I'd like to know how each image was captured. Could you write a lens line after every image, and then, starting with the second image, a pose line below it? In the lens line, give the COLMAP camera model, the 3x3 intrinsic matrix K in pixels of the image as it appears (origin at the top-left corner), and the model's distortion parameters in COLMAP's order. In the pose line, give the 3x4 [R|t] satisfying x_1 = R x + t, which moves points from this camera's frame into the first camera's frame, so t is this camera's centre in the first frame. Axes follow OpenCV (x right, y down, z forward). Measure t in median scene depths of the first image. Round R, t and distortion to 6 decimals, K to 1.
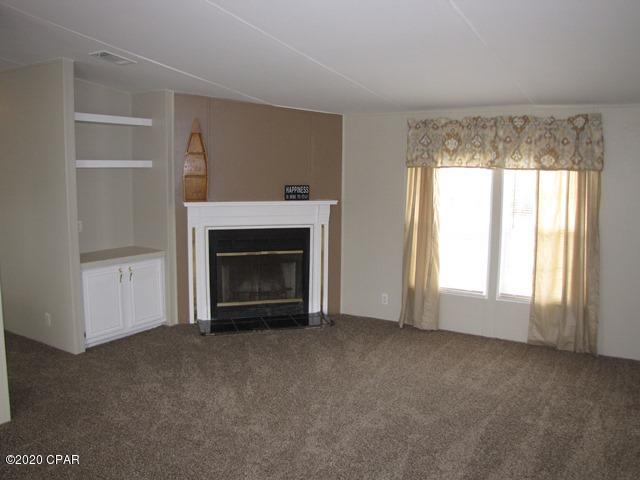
lens RADIAL K [[546.5, 0, 331.1], [0, 546.5, 237.9], [0, 0, 1]] dist [-0.171695, 0.151605]
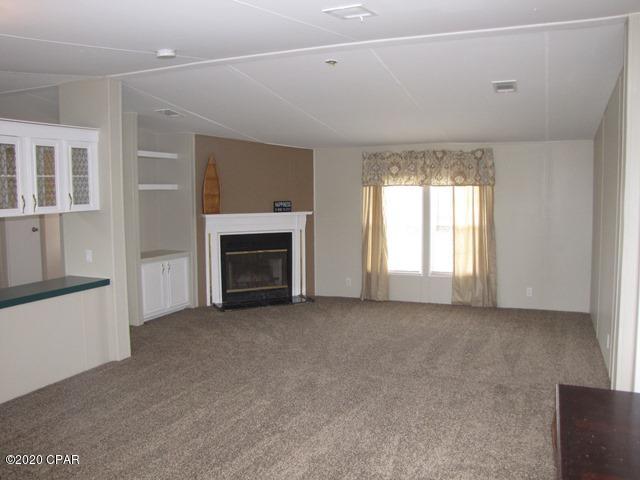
lens RADIAL K [[546.5, 0, 331.1], [0, 546.5, 237.9], [0, 0, 1]] dist [-0.171695, 0.151605]
pose [[0.986698, -0.032006, 0.159379, -0.179357], [0.038281, 0.998602, -0.036462, 0.055034], [-0.157989, 0.042078, 0.986544, -0.399089]]
